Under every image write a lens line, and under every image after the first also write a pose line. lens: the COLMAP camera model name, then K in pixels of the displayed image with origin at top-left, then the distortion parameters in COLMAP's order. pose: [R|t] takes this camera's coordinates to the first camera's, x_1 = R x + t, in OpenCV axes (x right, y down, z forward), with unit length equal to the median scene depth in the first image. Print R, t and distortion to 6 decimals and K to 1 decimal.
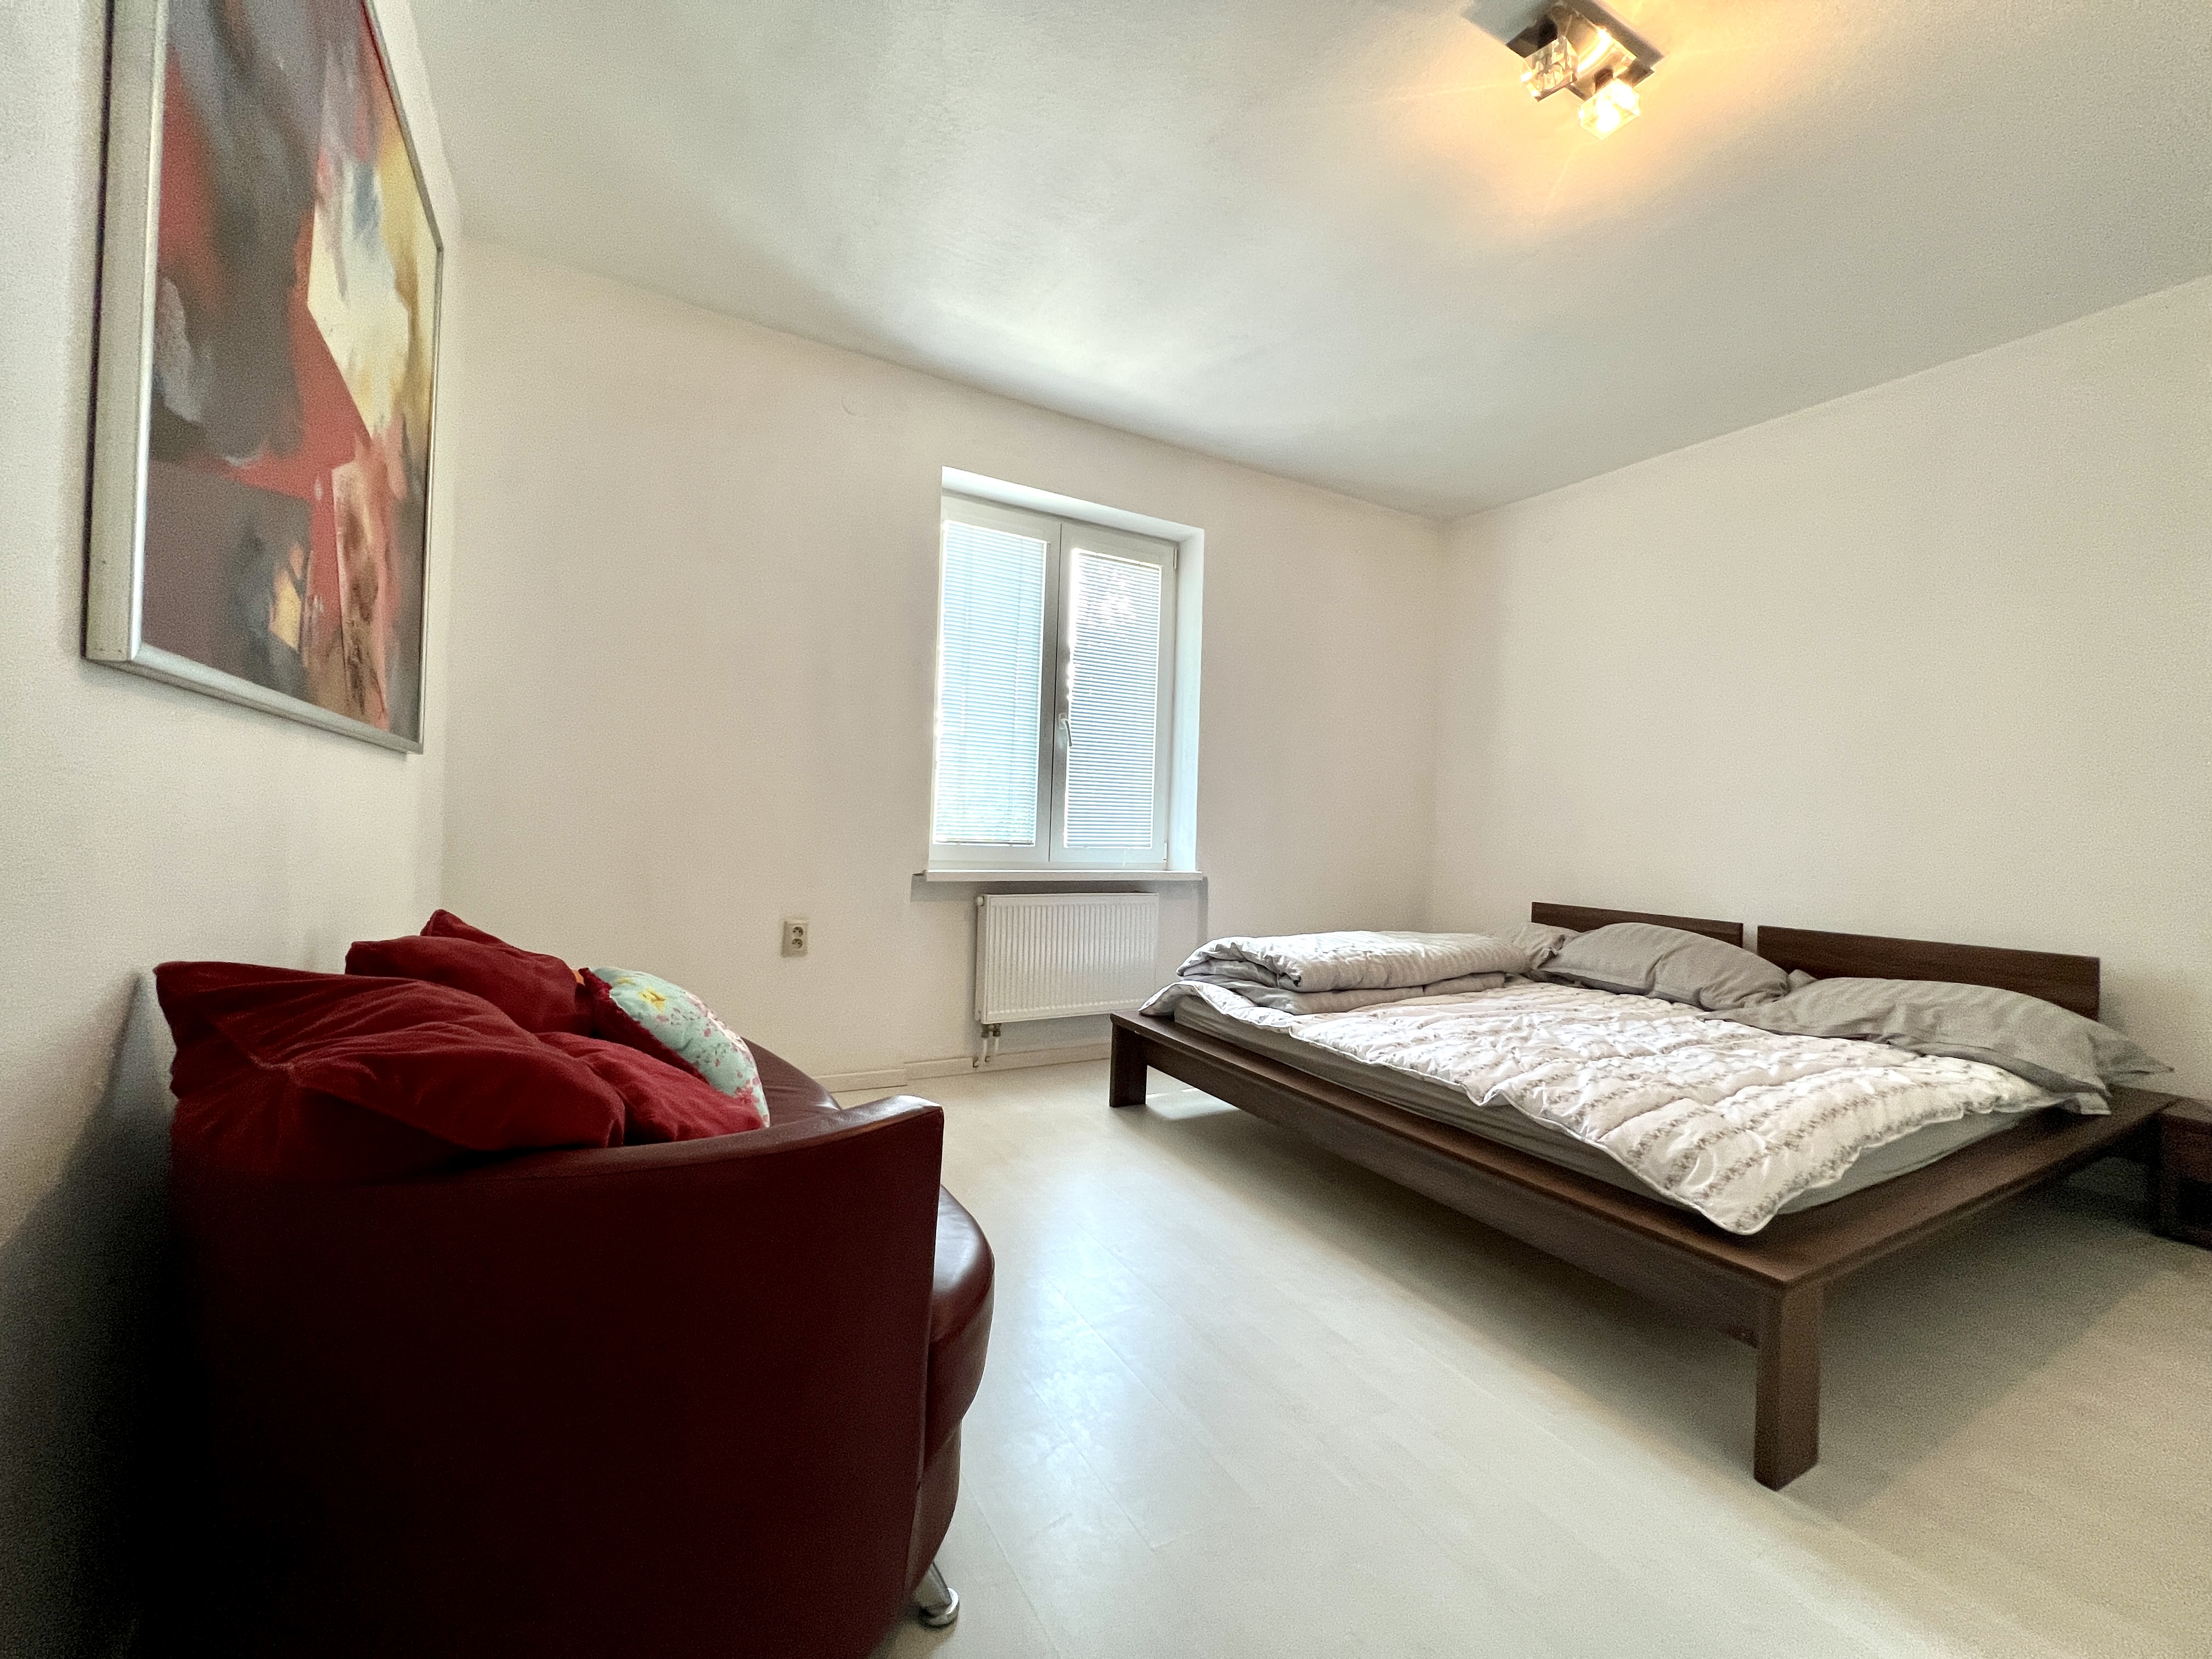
lens RADIAL K [[892.8, 0, 1104.3], [0, 892.8, 823.0], [0, 0, 1]] dist [-0.003032, -0.000196]
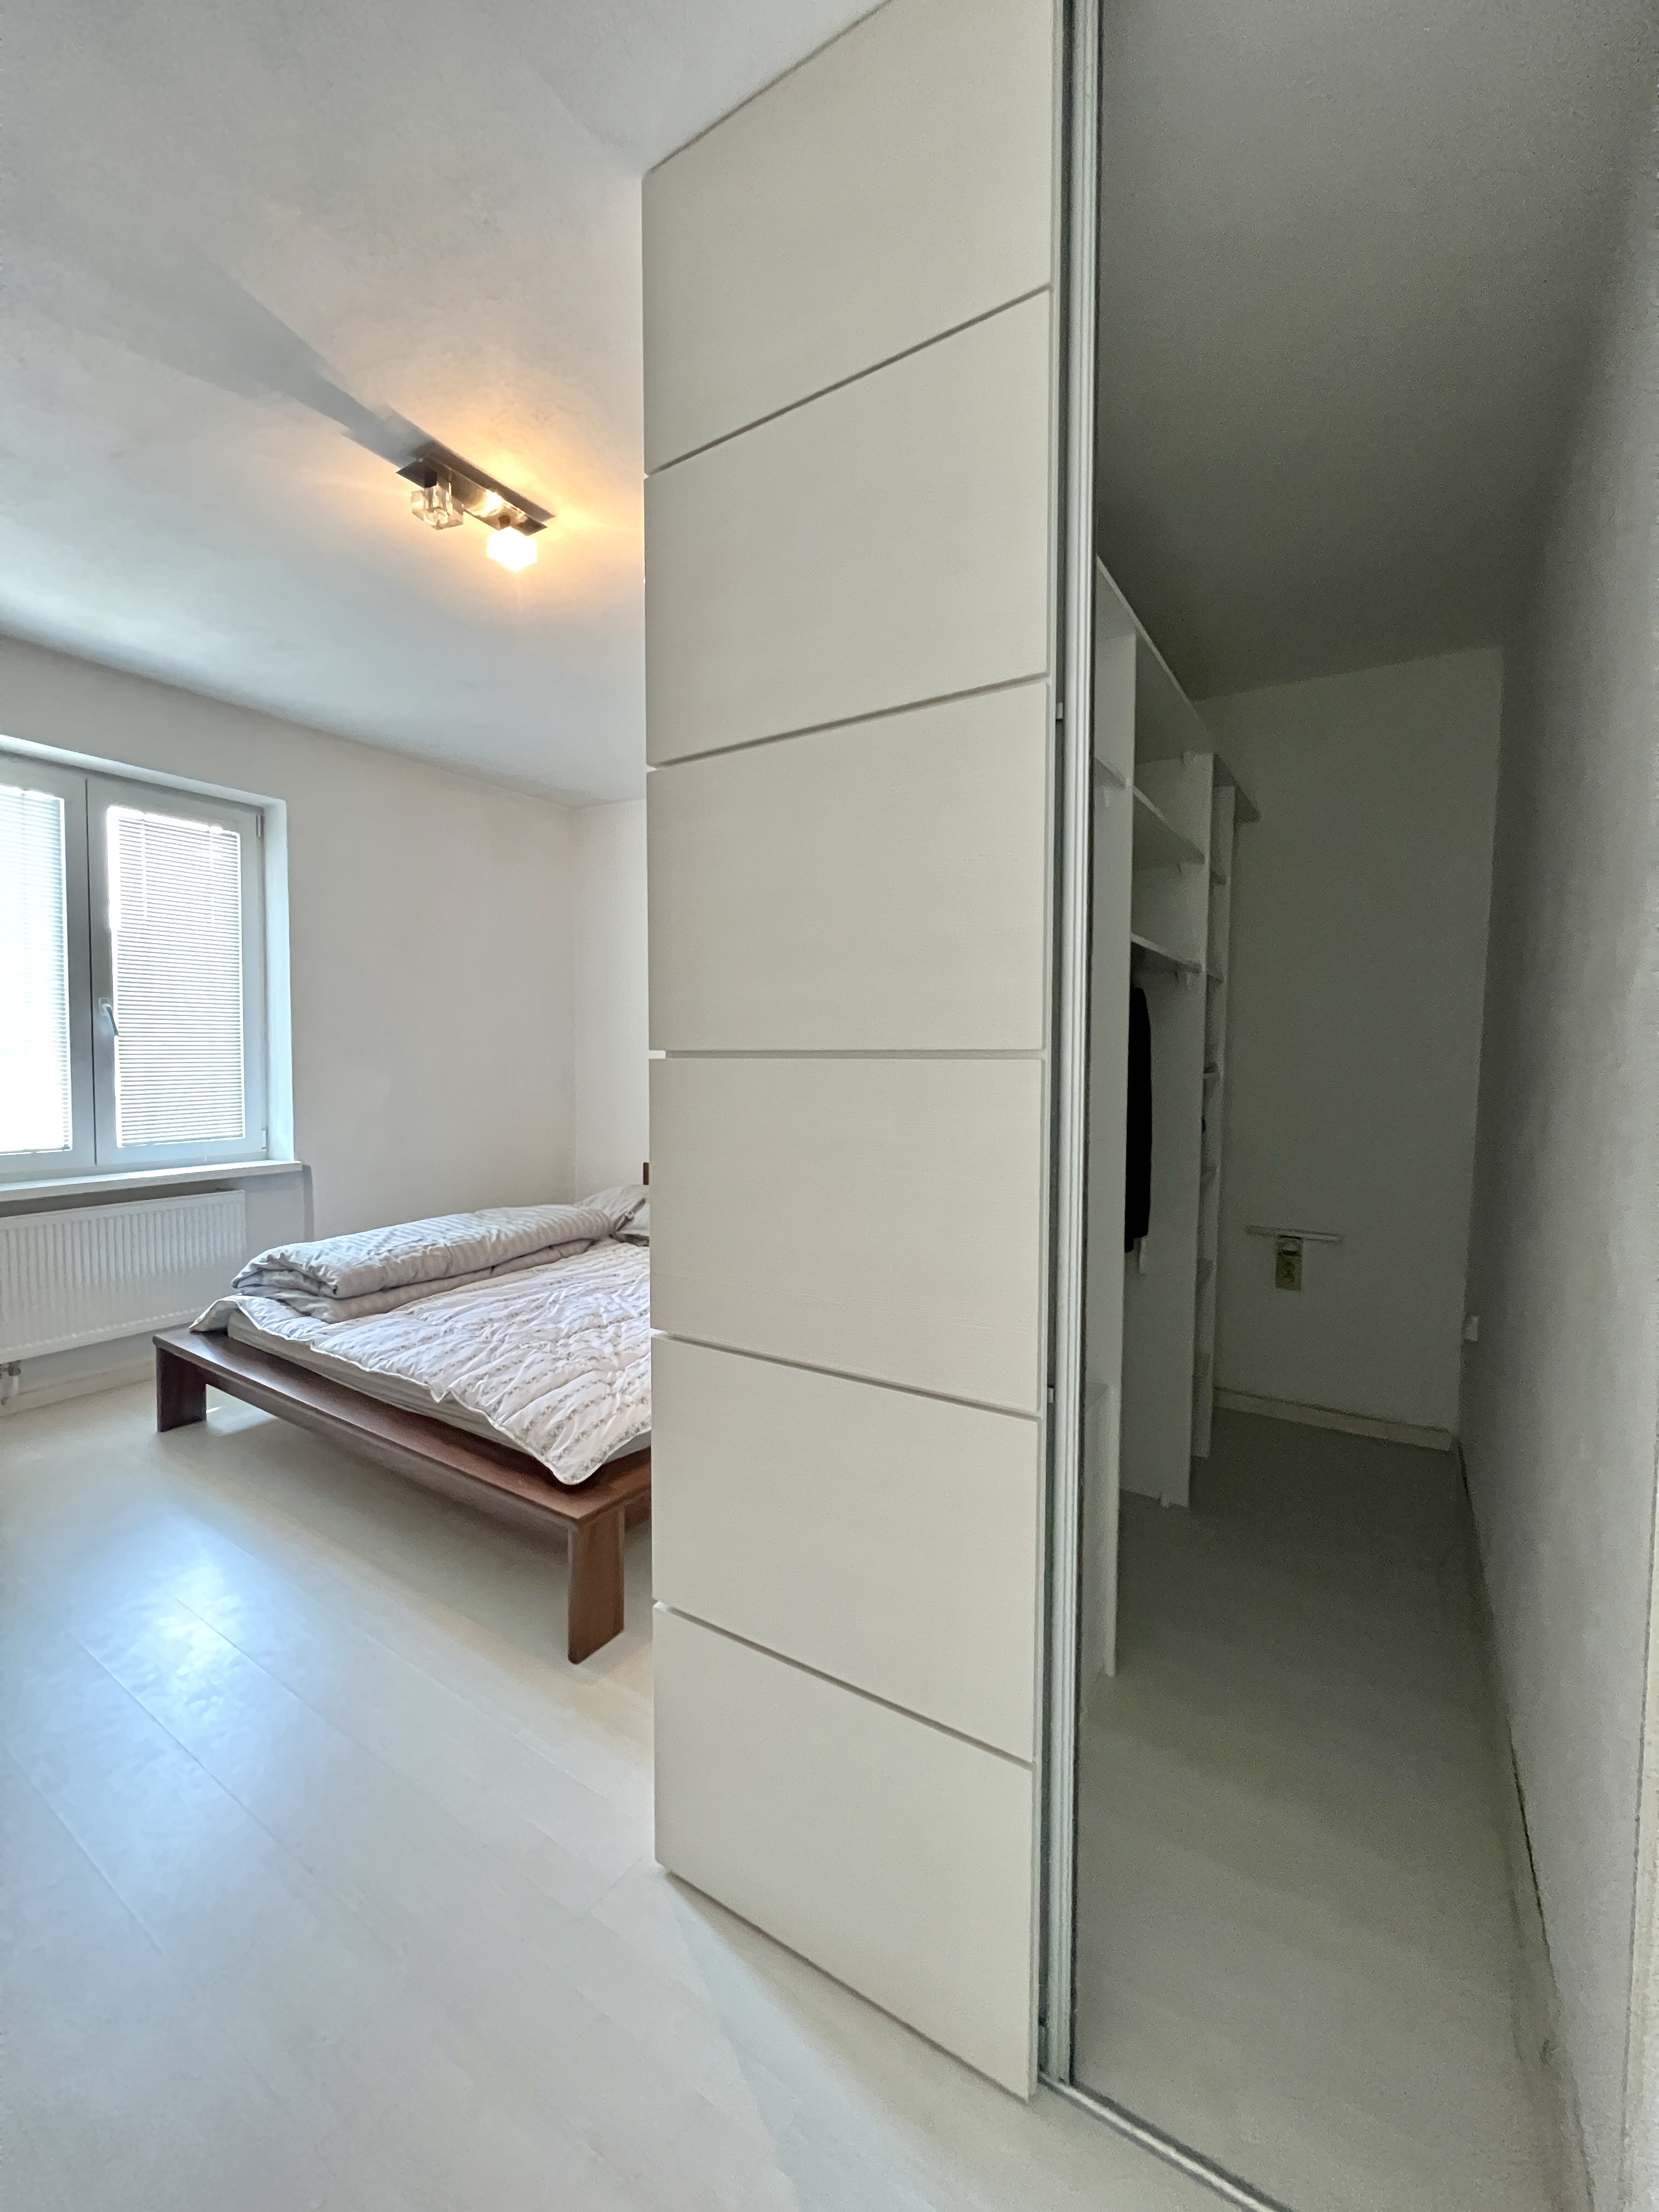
lens RADIAL K [[884.8, 0, 834.7], [0, 884.8, 1102.9], [0, 0, 1]] dist [-0.000452, 0.000063]
pose [[0.880080, -0.045426, 0.472647, 0.237120], [0.009109, 0.996845, 0.078845, -0.112203], [-0.474738, -0.065085, 0.877717, -0.169822]]
